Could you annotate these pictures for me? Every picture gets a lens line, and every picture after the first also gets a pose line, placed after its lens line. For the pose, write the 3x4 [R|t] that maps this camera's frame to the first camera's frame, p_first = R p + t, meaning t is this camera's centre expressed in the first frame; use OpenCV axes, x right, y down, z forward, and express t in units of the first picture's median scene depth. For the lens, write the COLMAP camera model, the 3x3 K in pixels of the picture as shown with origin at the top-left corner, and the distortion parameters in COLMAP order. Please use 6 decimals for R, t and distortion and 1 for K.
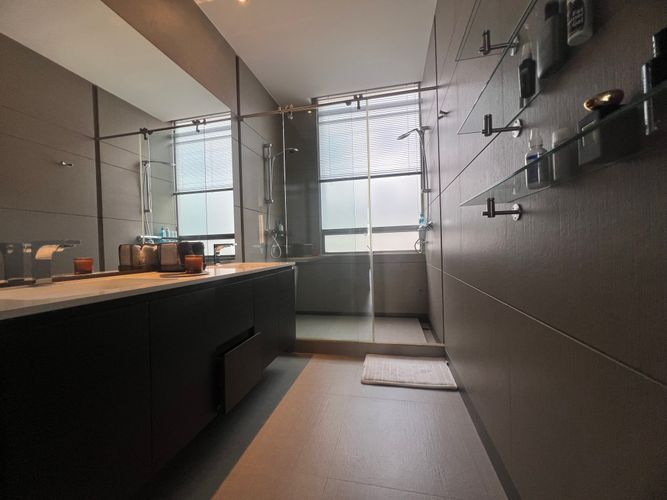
lens RADIAL K [[268.8, 0, 335.1], [0, 268.8, 249.9], [0, 0, 1]] dist [-0.002183, 0.000794]
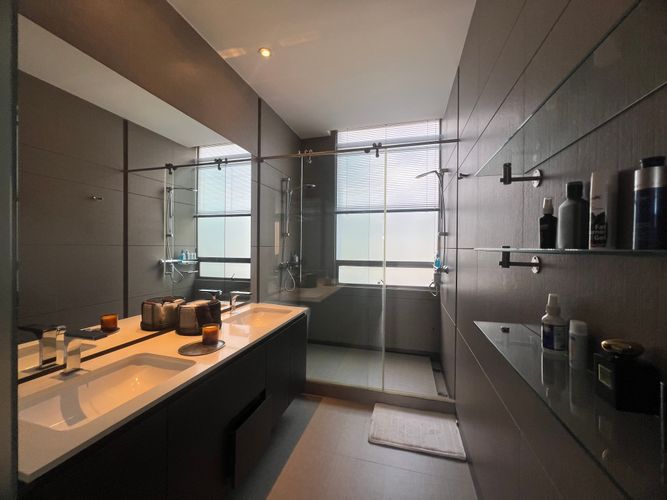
lens RADIAL K [[268.8, 0, 335.2], [0, 268.8, 248.4], [0, 0, 1]] dist [-0.002183, 0.000794]
pose [[0.997829, 0.040001, -0.052320, -0.001984], [-0.039984, 0.999199, 0.001367, -0.151318], [0.052332, 0.000728, 0.998629, -0.006187]]
